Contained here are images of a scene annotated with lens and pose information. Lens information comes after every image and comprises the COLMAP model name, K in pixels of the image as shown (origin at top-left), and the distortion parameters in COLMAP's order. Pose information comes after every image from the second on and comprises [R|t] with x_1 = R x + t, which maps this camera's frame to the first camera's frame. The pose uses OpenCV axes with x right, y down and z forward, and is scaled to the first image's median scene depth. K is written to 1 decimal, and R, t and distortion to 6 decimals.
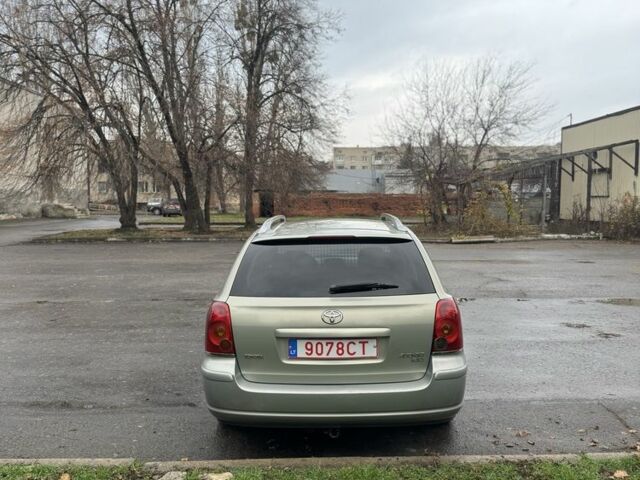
lens RADIAL K [[599.4, 0, 320.0], [0, 599.4, 240.0], [0, 0, 1]] dist [0.179997, -0.338200]
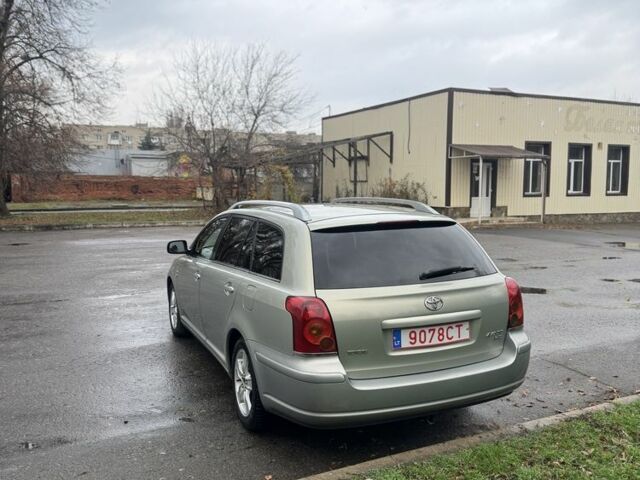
lens RADIAL K [[599.4, 0, 320.0], [0, 599.4, 240.0], [0, 0, 1]] dist [0.179997, -0.338200]
pose [[0.903600, -0.040539, 0.426454, -0.538256], [0.028993, 0.999017, 0.033535, -0.013174], [-0.427394, -0.017938, 0.903887, 0.179975]]
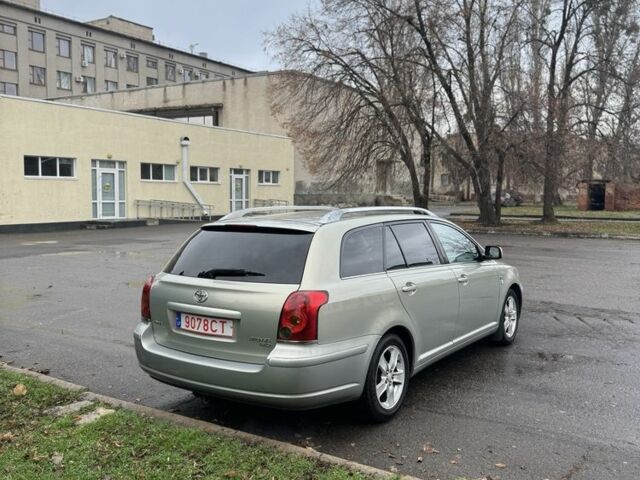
lens RADIAL K [[599.4, 0, 320.0], [0, 599.4, 240.0], [0, 0, 1]] dist [0.179997, -0.338200]
pose [[0.833911, 0.052695, -0.549378, 0.781474], [-0.044705, 0.998610, 0.027926, -0.017523], [0.550086, 0.001272, 0.835107, 0.170518]]
